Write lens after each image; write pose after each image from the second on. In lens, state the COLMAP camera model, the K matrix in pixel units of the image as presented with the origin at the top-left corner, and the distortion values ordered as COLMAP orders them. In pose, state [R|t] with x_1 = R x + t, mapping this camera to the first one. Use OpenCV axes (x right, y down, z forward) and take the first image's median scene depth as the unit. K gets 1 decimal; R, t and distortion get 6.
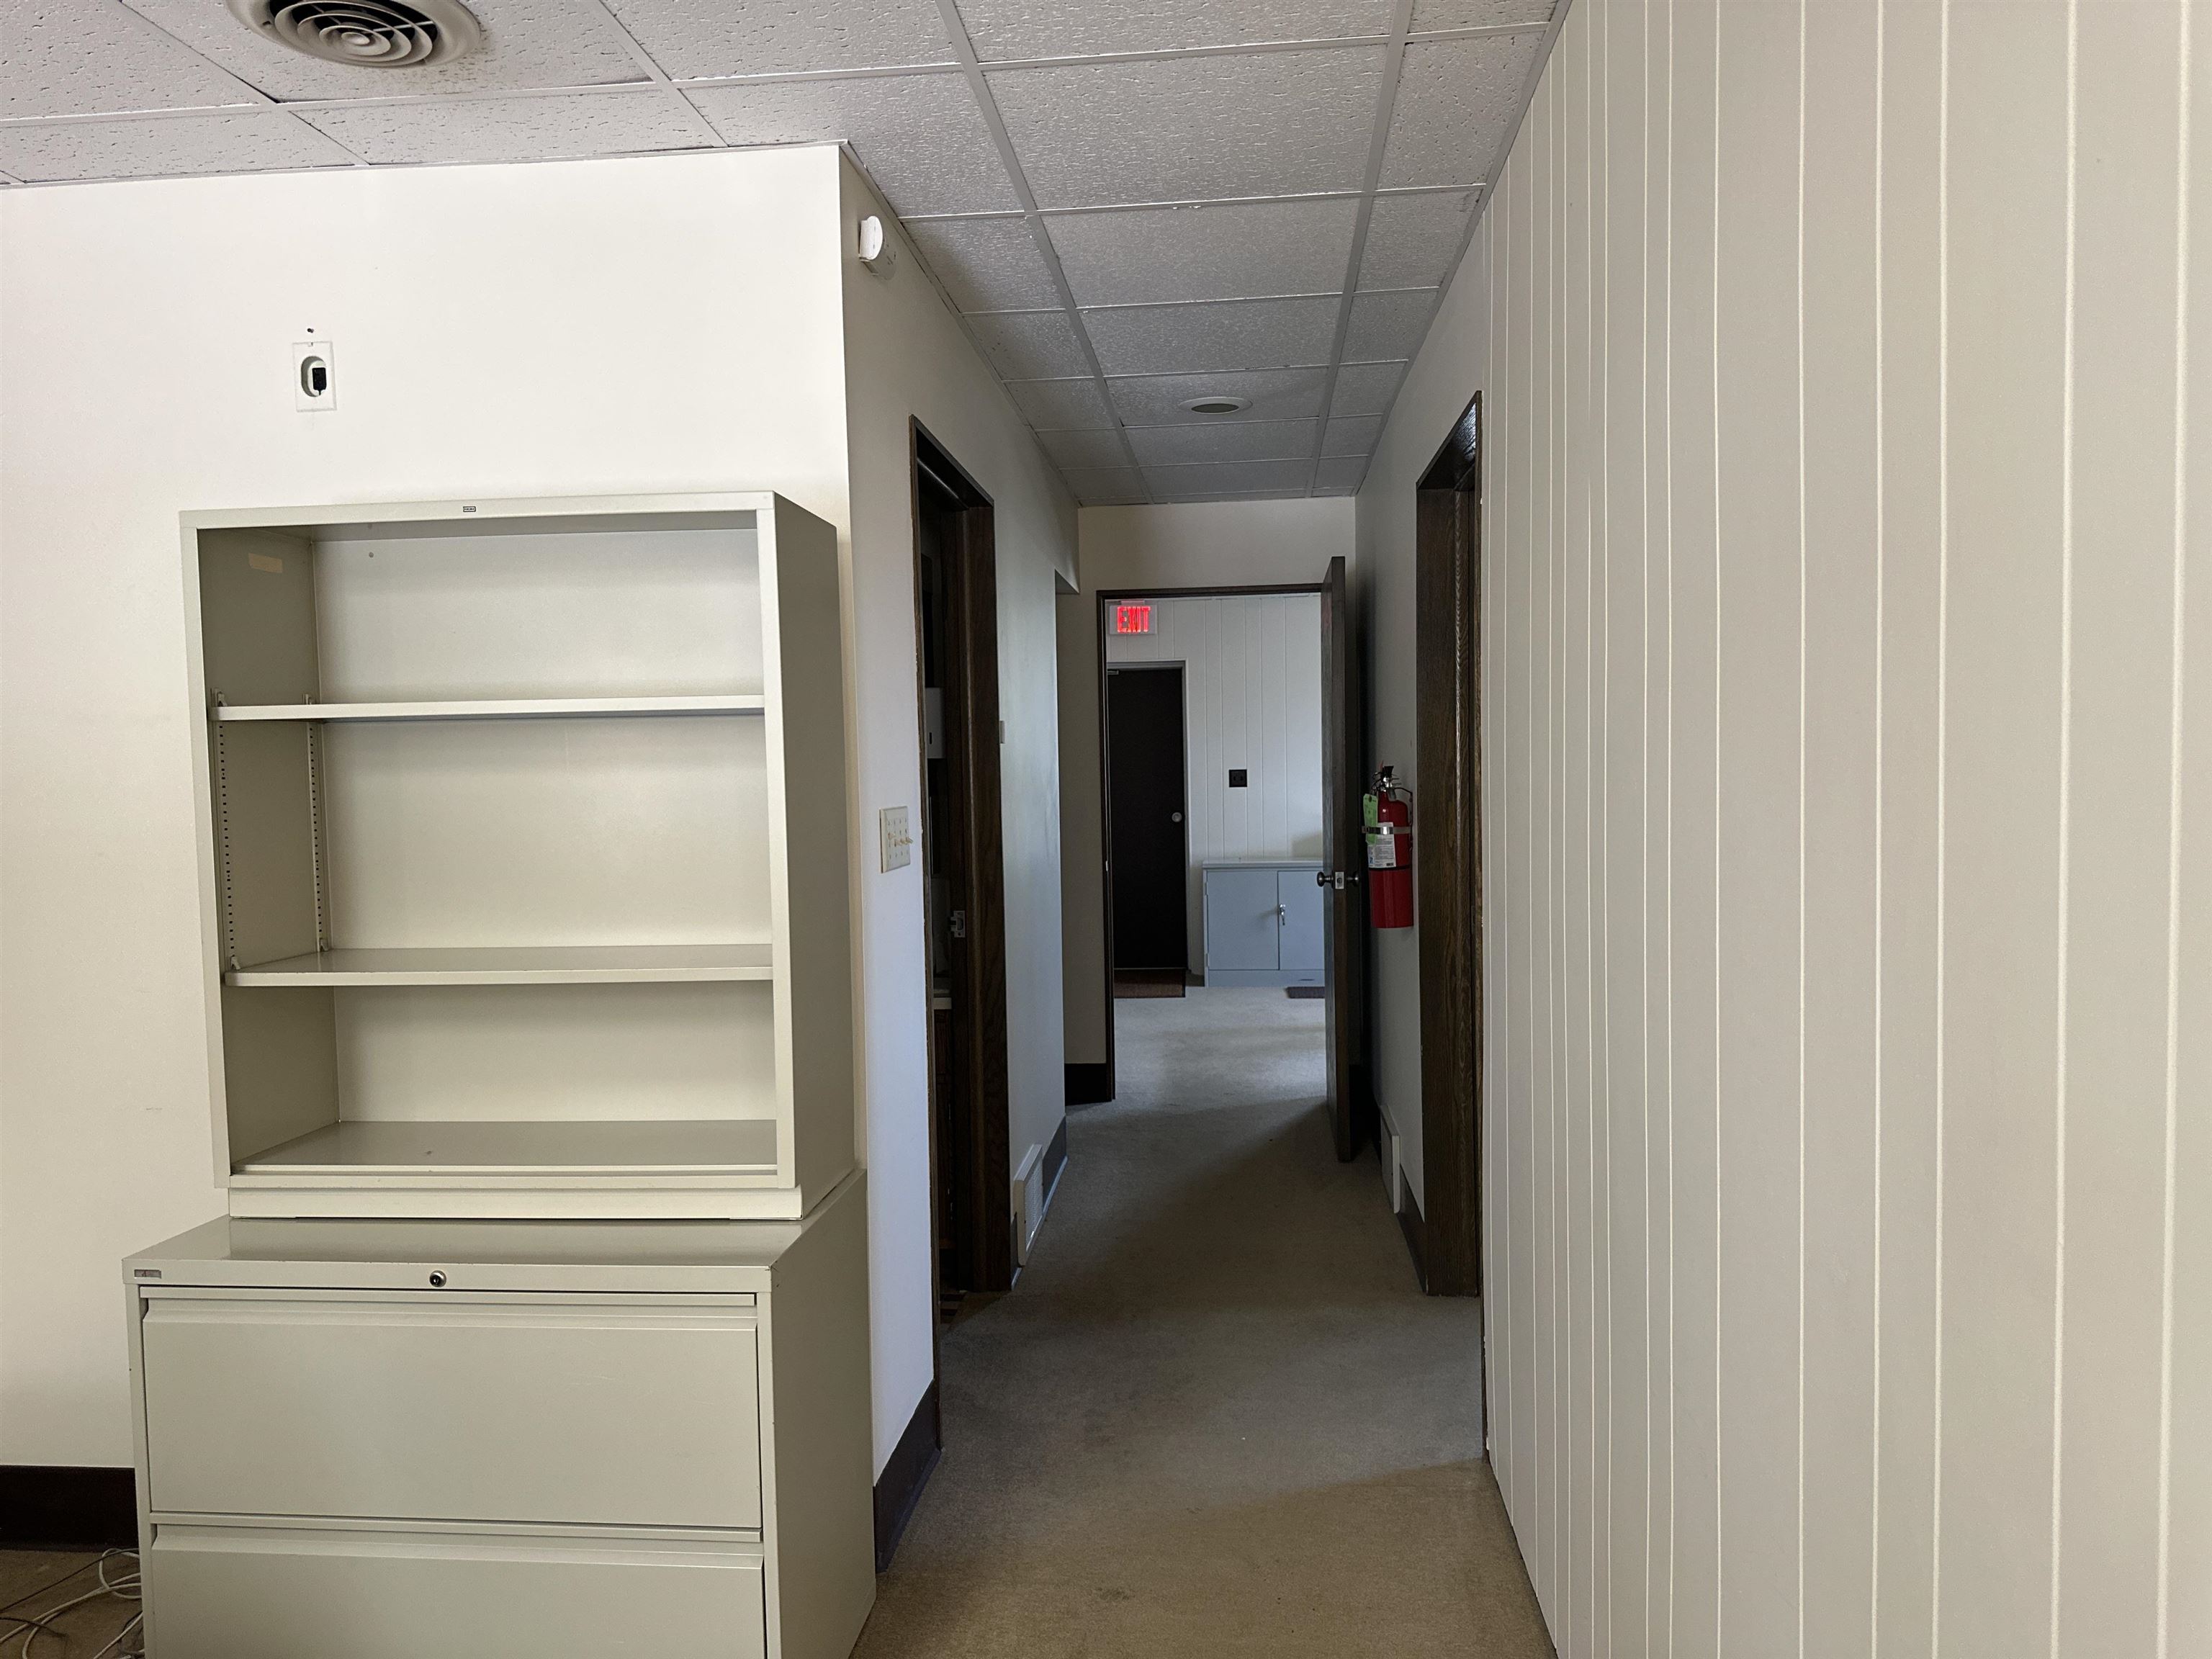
lens RADIAL K [[1567.5, 0, 1112.4], [0, 1567.5, 833.0], [0, 0, 1]] dist [0.011200, -0.004216]
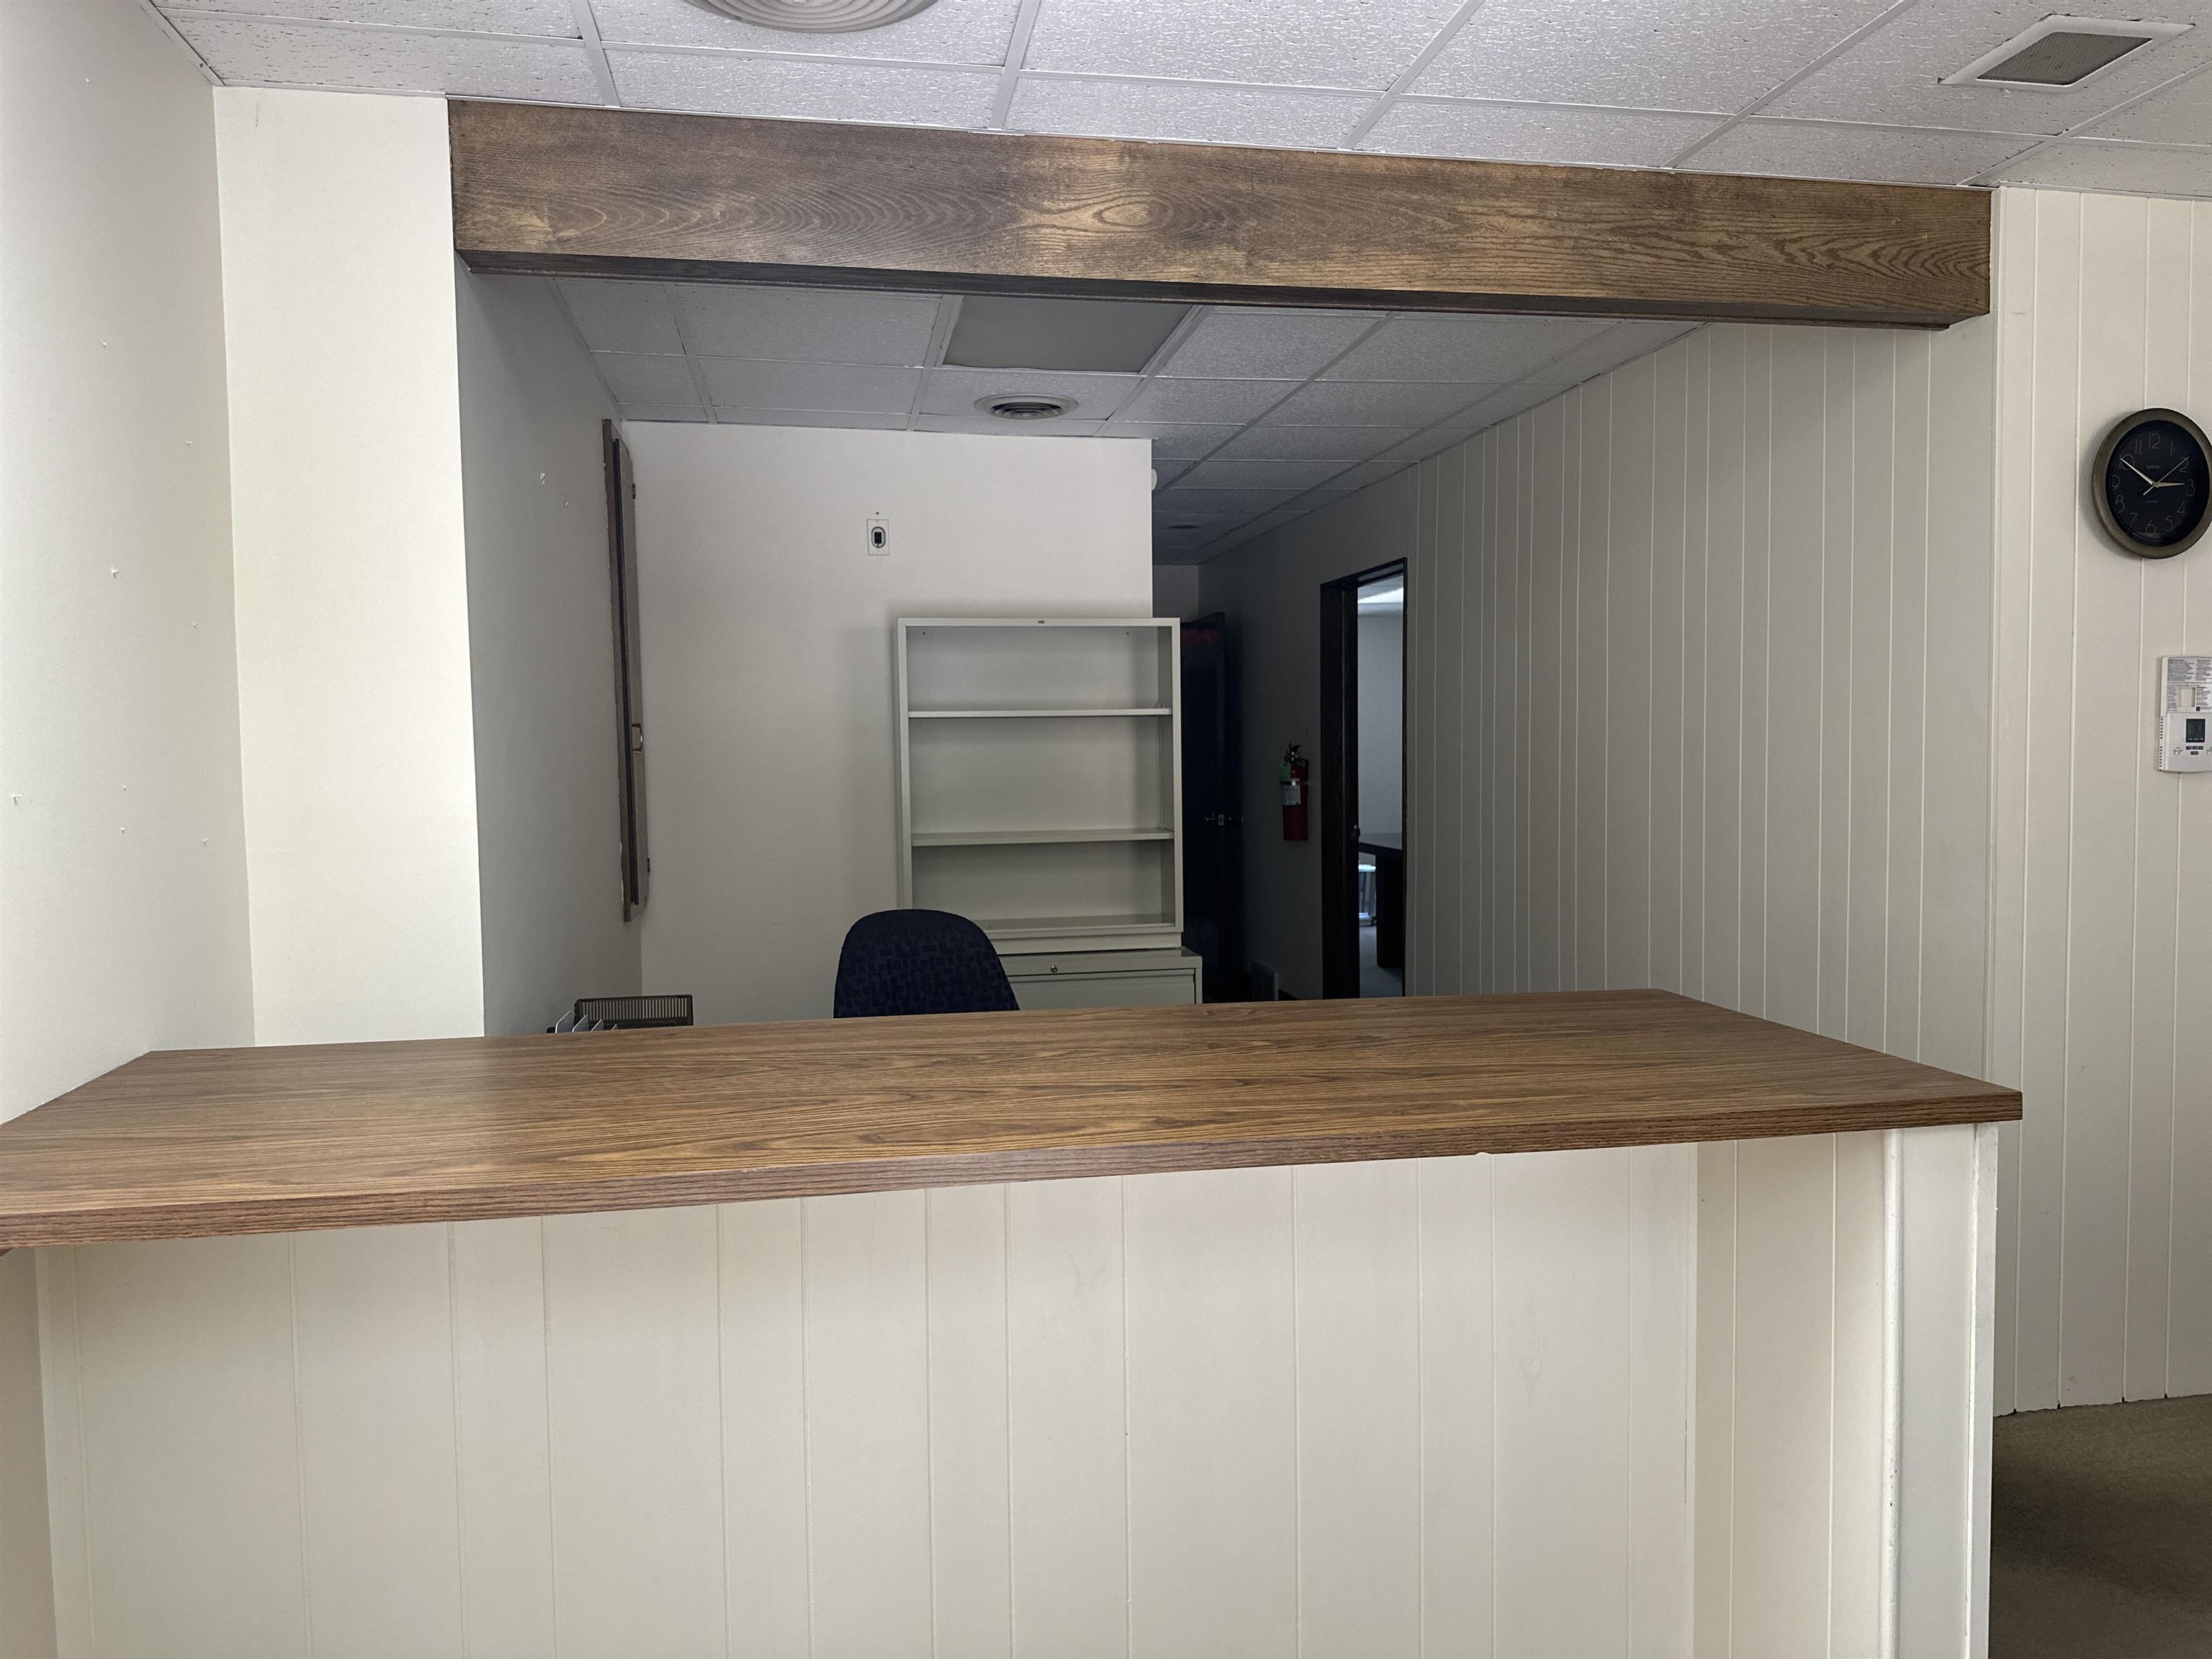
lens RADIAL K [[1567.5, 0, 1105.5], [0, 1567.5, 827.3], [0, 0, 1]] dist [0.011200, -0.004216]
pose [[0.962478, -0.011419, 0.271119, -0.478787], [0.010032, 0.999929, 0.006499, 0.032976], [-0.271174, -0.003535, 0.962524, -0.571588]]
